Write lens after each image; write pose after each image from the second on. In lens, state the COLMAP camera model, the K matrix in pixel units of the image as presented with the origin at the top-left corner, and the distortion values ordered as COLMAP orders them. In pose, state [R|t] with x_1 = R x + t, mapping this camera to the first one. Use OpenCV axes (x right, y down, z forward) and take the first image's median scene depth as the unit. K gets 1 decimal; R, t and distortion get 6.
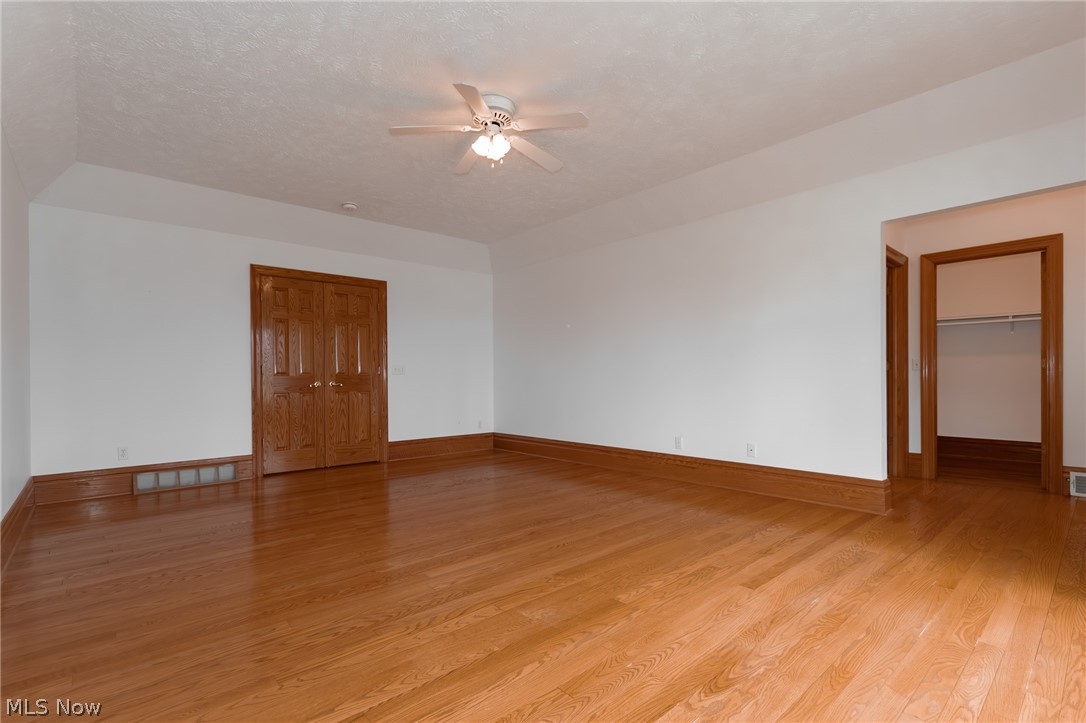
lens RADIAL K [[509.1, 0, 542.4], [0, 509.1, 369.3], [0, 0, 1]] dist [0.002664, -0.004116]
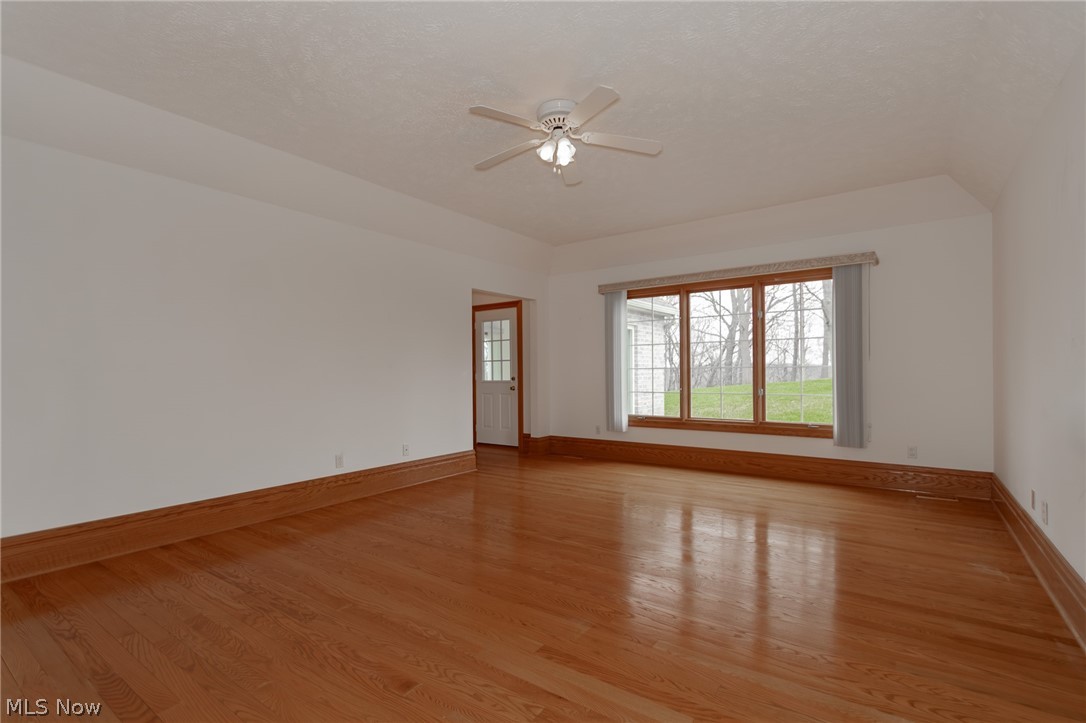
lens RADIAL K [[509.1, 0, 542.1], [0, 509.1, 366.4], [0, 0, 1]] dist [0.002664, -0.004116]
pose [[-0.217531, 0.017491, 0.975897, -0.830229], [-0.005939, 0.999797, -0.019243, -0.008510], [-0.976035, -0.009982, -0.217383, 1.016496]]
